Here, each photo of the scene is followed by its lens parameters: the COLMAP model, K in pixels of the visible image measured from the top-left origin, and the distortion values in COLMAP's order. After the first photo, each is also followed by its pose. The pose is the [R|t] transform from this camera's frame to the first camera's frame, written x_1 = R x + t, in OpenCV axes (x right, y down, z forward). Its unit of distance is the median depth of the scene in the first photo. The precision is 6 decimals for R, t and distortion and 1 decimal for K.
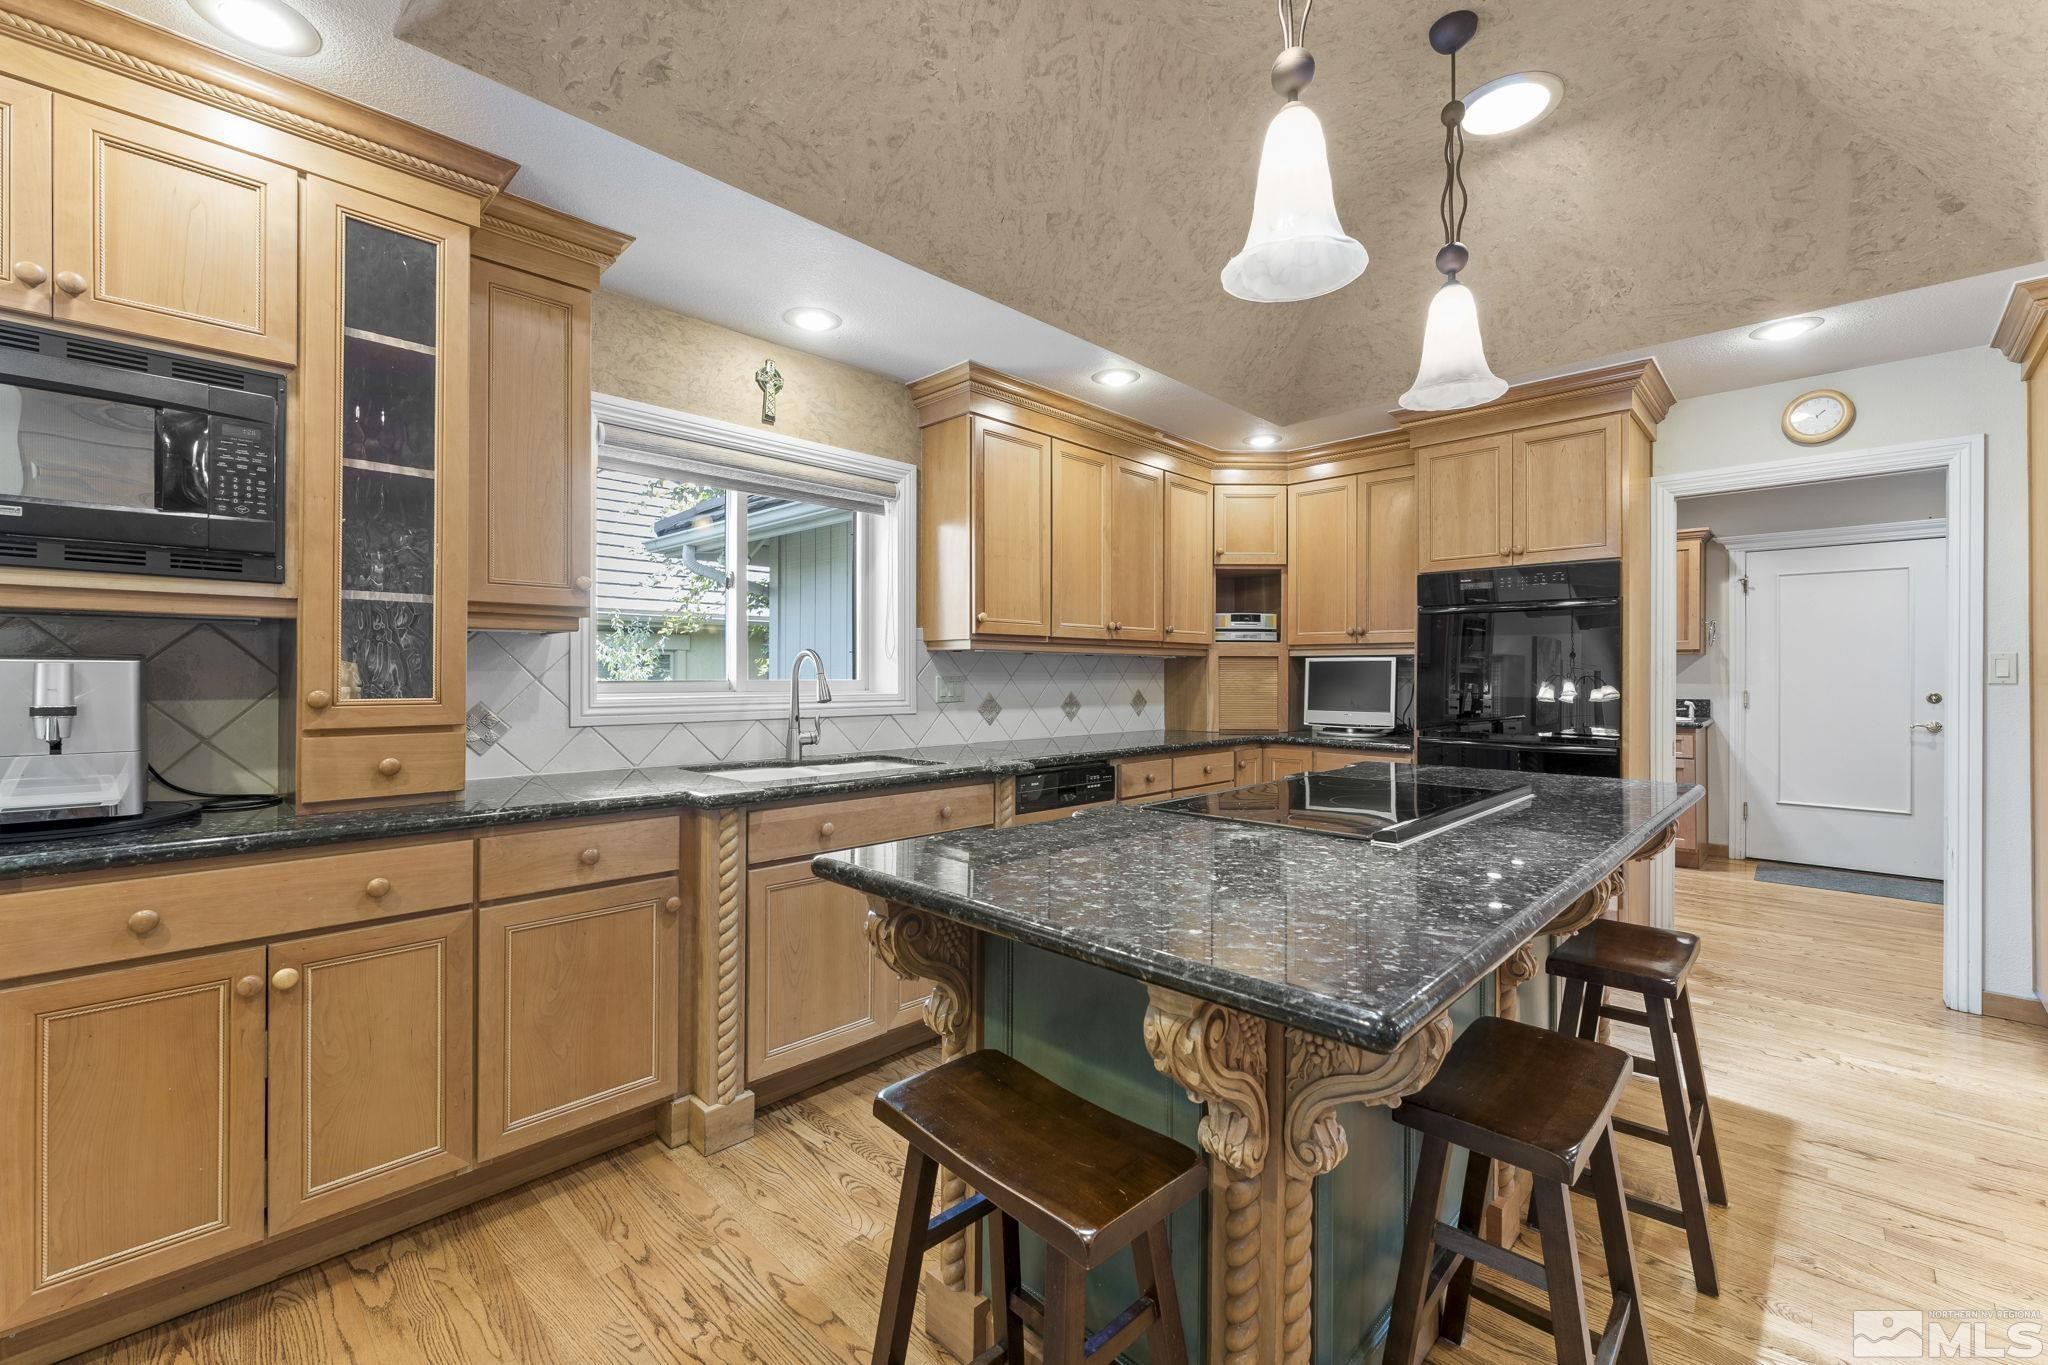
lens RADIAL K [[837.7, 0, 1012.5], [0, 837.7, 681.9], [0, 0, 1]] dist [-0.000133, -0.000328]
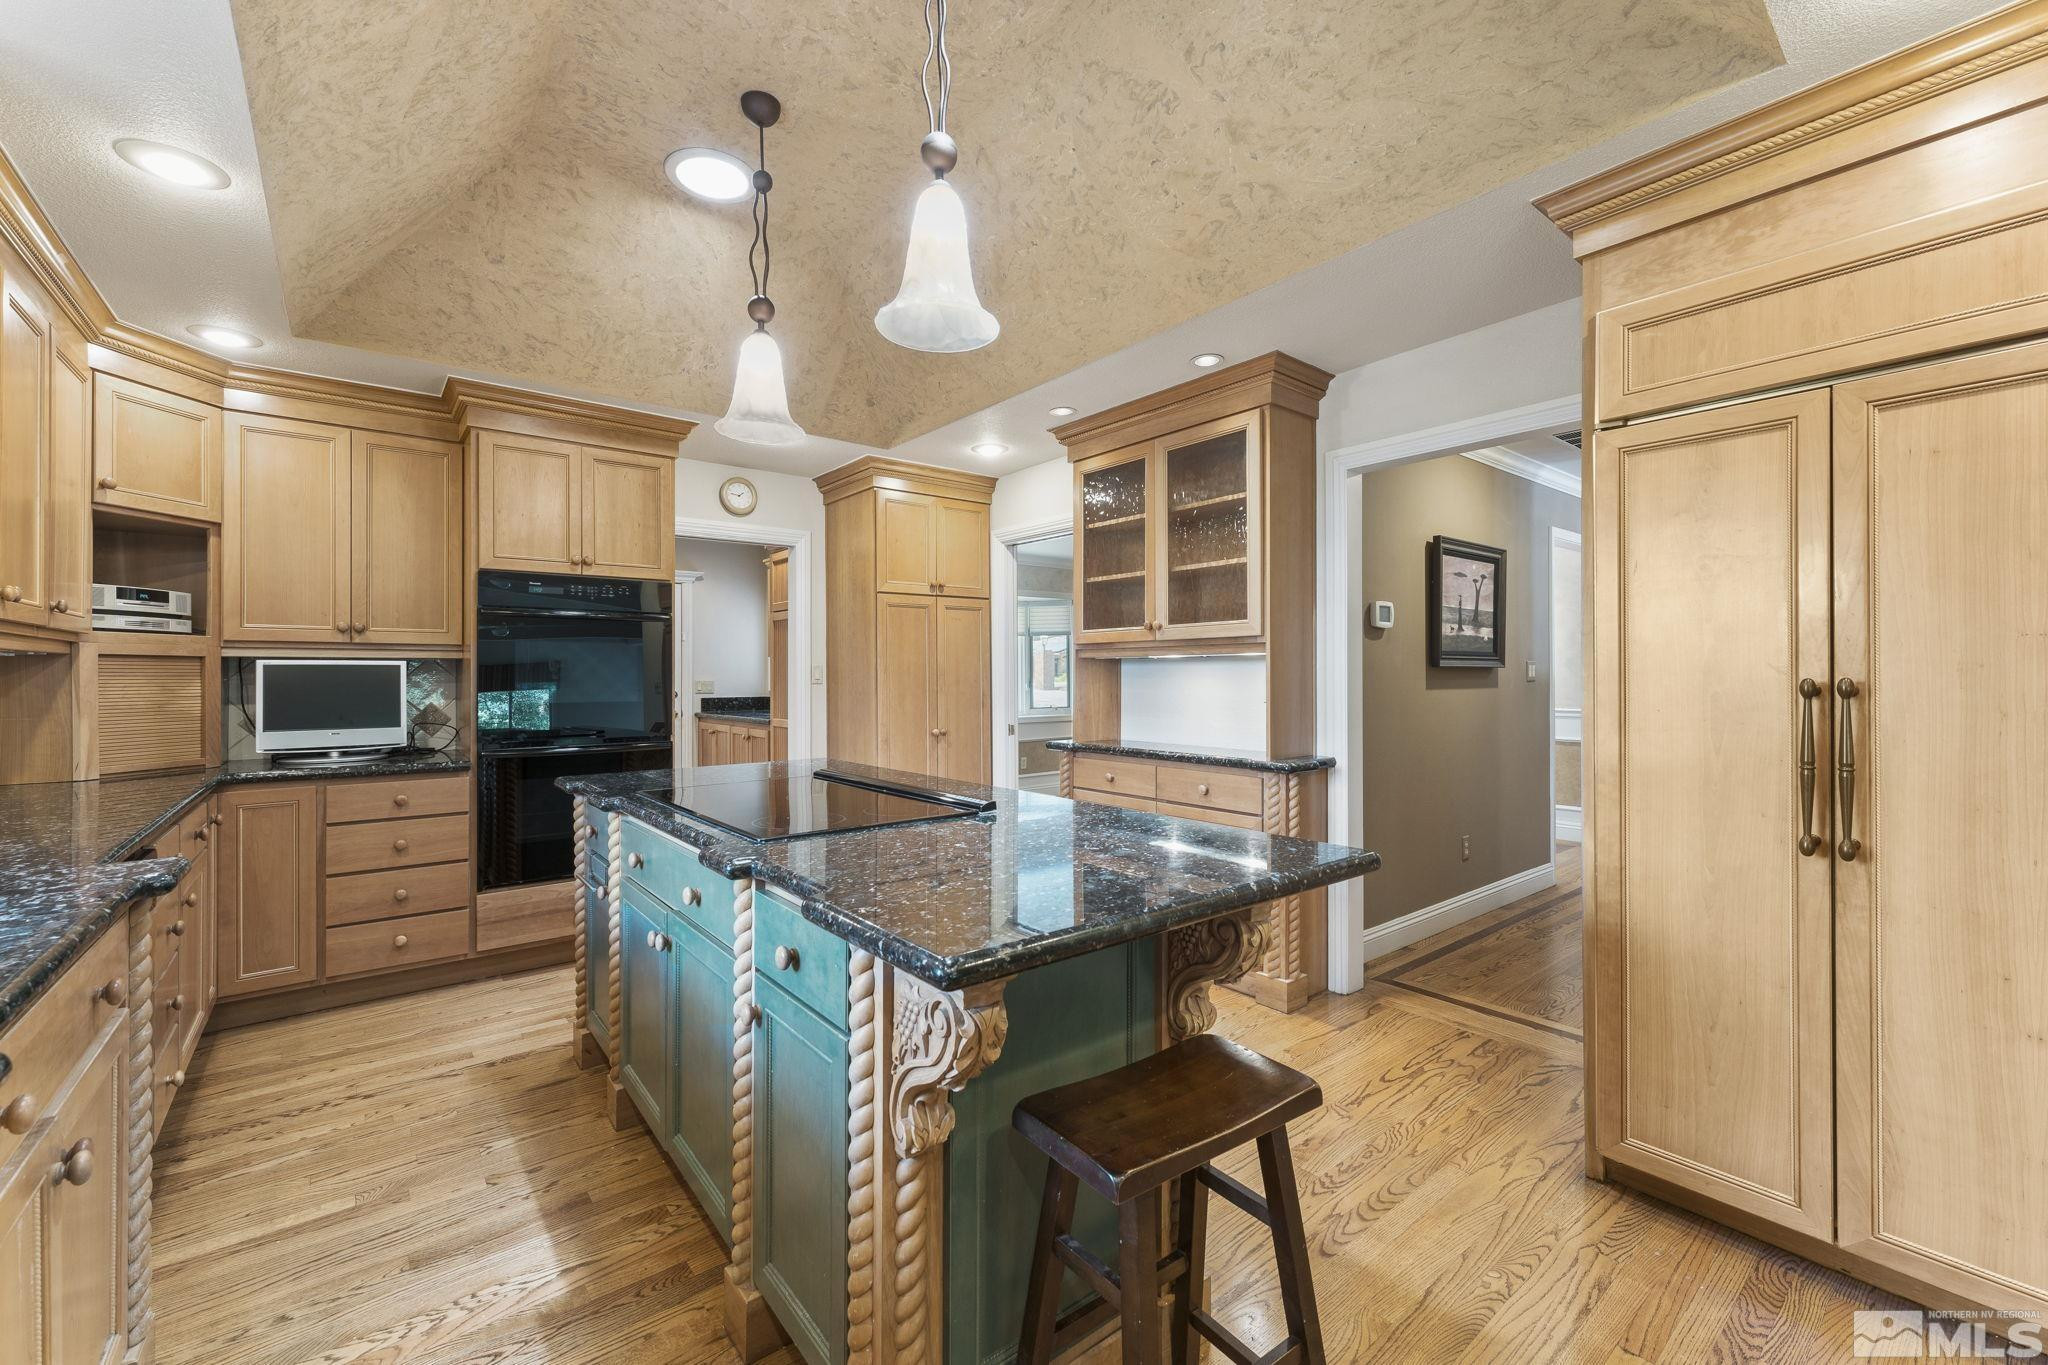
lens RADIAL K [[837.7, 0, 1012.5], [0, 837.7, 681.9], [0, 0, 1]] dist [-0.000133, -0.000328]
pose [[0.108252, -0.009896, 0.994074, -0.293673], [0.015406, 0.999847, 0.008276, -0.005767], [-0.994004, 0.014419, 0.108388, 0.289837]]
